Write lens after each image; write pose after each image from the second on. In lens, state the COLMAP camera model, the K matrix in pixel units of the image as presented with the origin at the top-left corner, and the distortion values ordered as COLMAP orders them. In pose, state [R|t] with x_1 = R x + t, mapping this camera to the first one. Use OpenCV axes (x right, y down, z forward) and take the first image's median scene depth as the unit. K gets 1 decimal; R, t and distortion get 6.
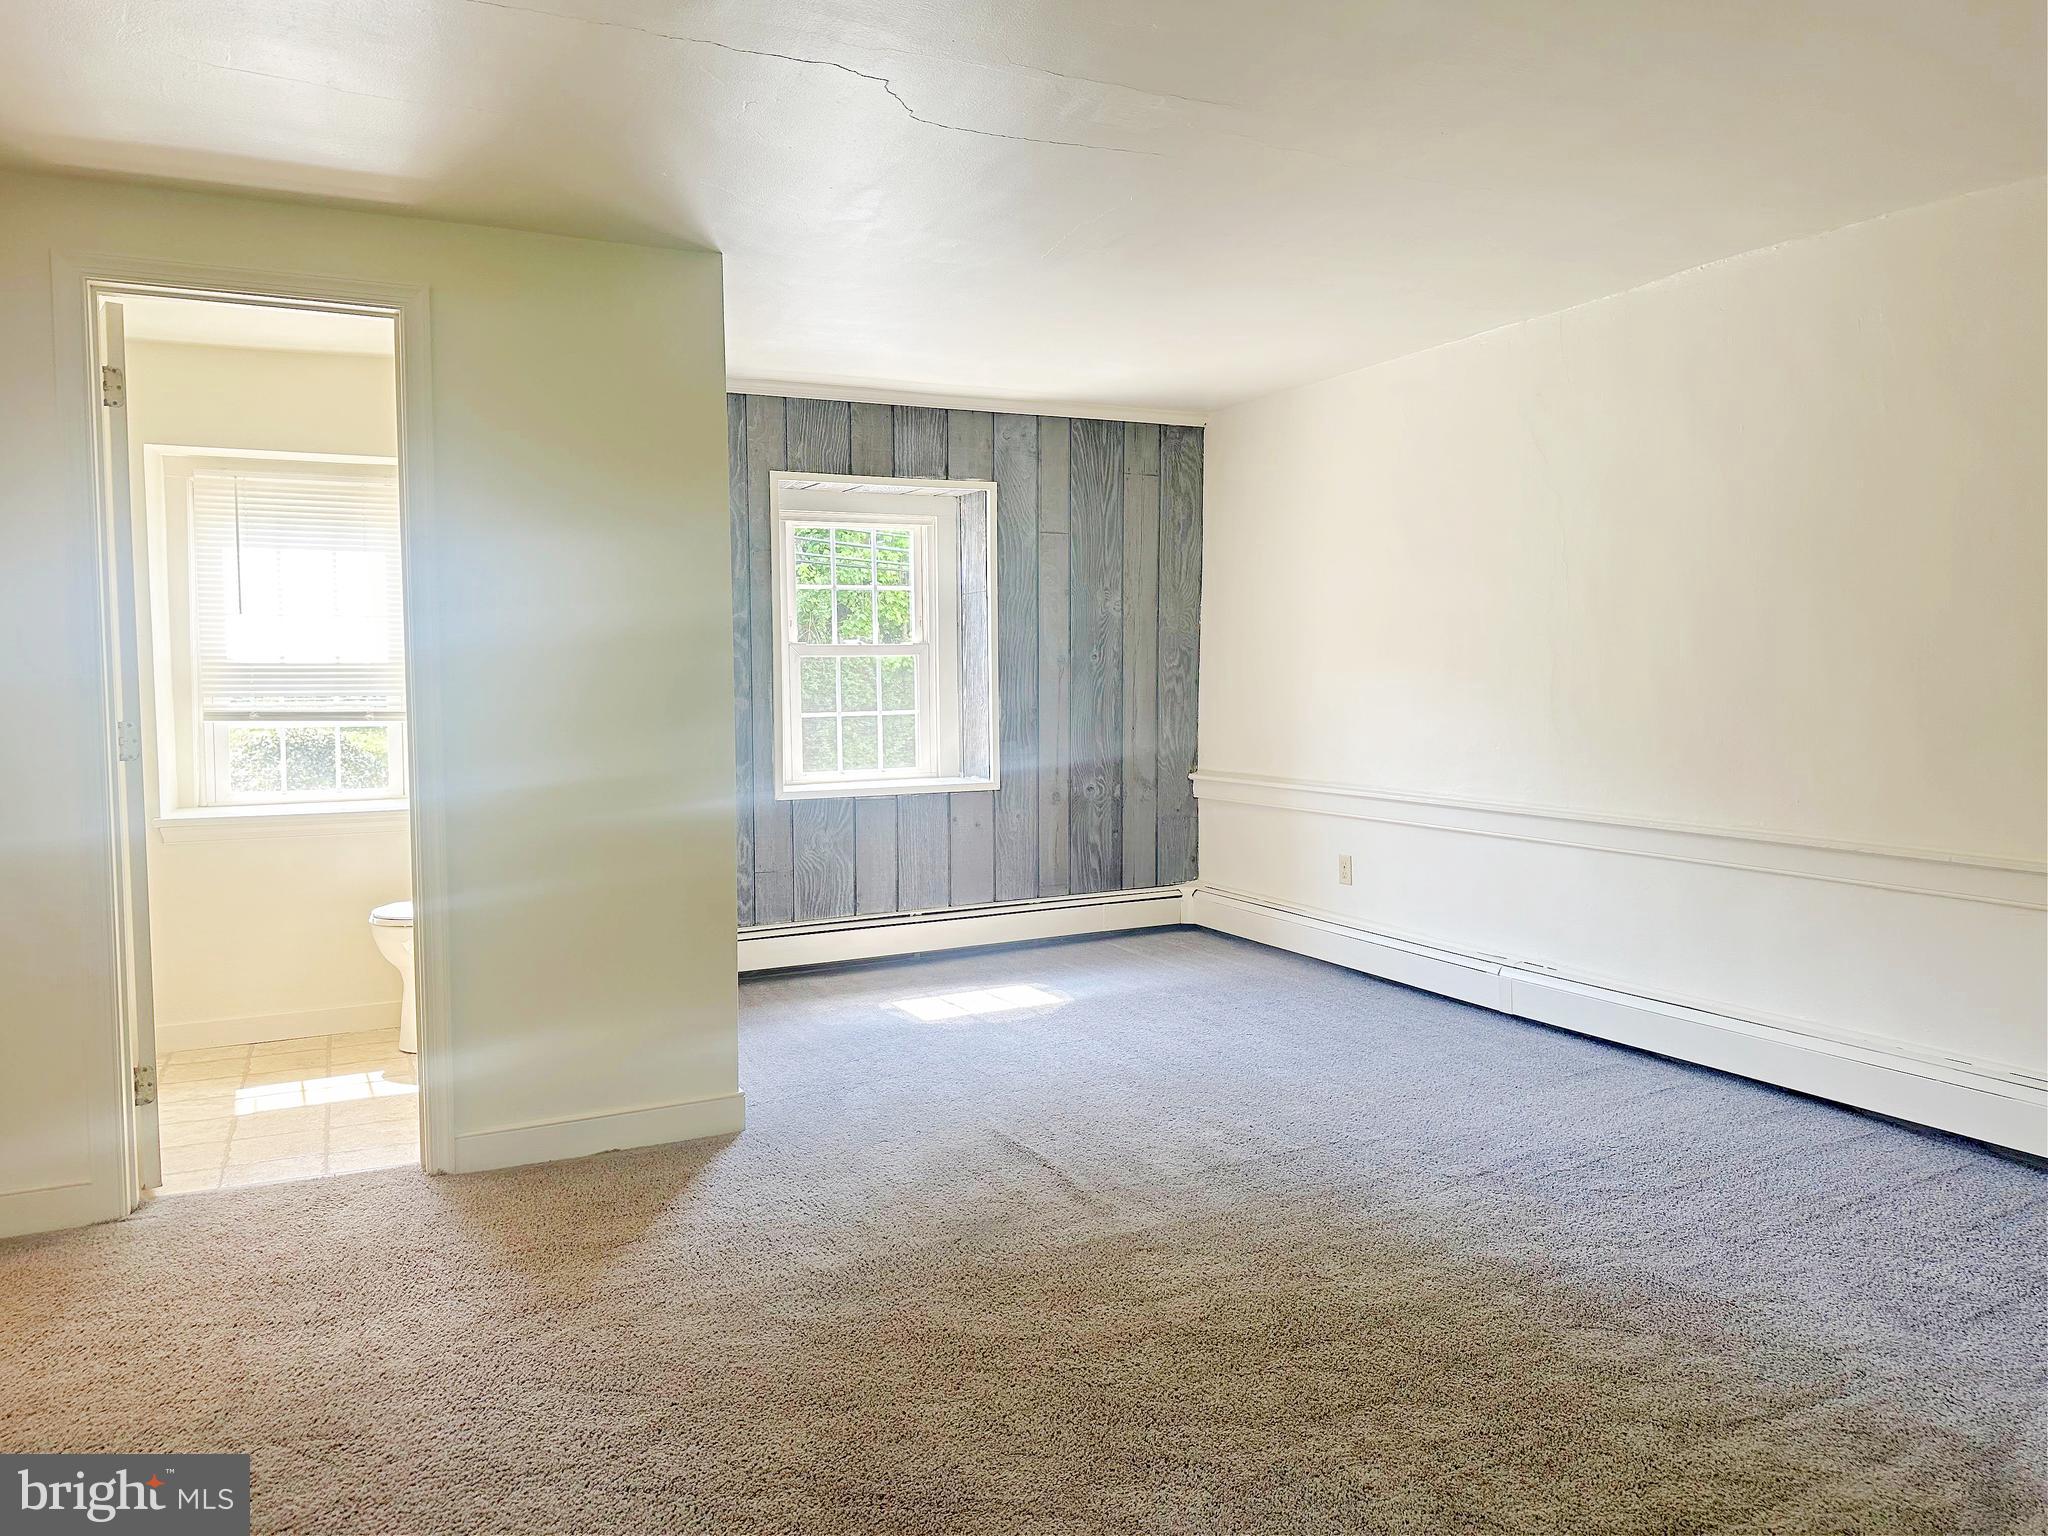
lens RADIAL K [[1479.8, 0, 1029.6], [0, 1479.8, 755.1], [0, 0, 1]] dist [0.117312, -0.107152]
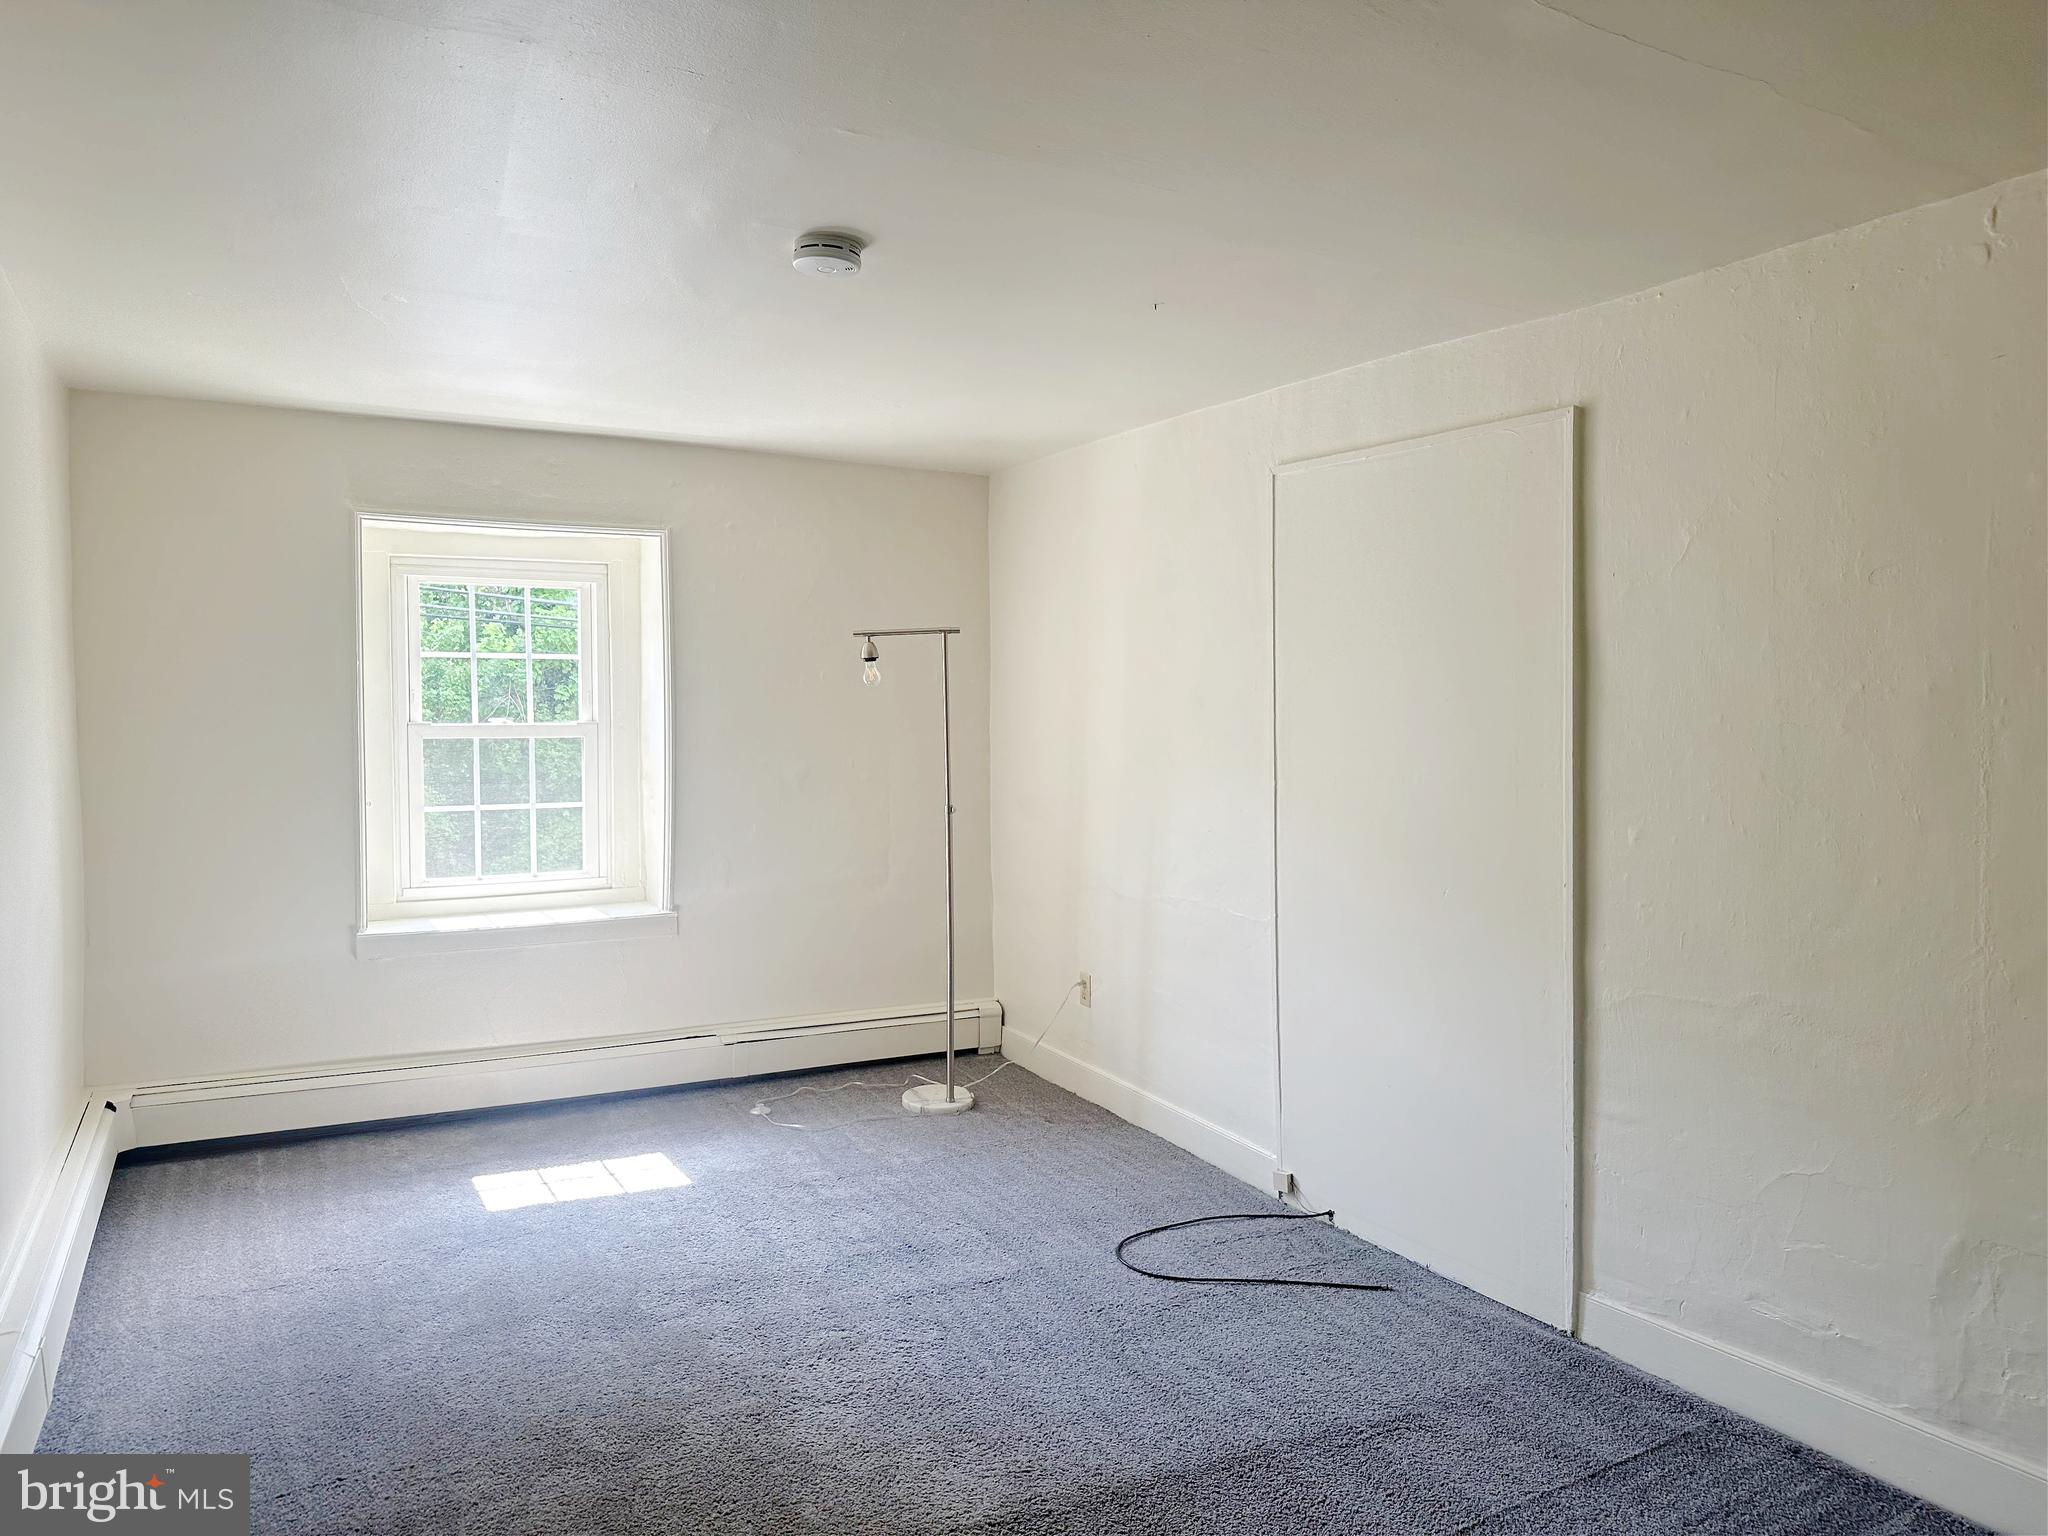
lens RADIAL K [[1479.8, 0, 1029.6], [0, 1479.8, 755.1], [0, 0, 1]] dist [0.117312, -0.107152]
pose [[0.999816, -0.010832, -0.015838, 0.185665], [0.010133, 0.998999, -0.043565, -0.017131], [0.016294, 0.043396, 0.998925, 0.175687]]
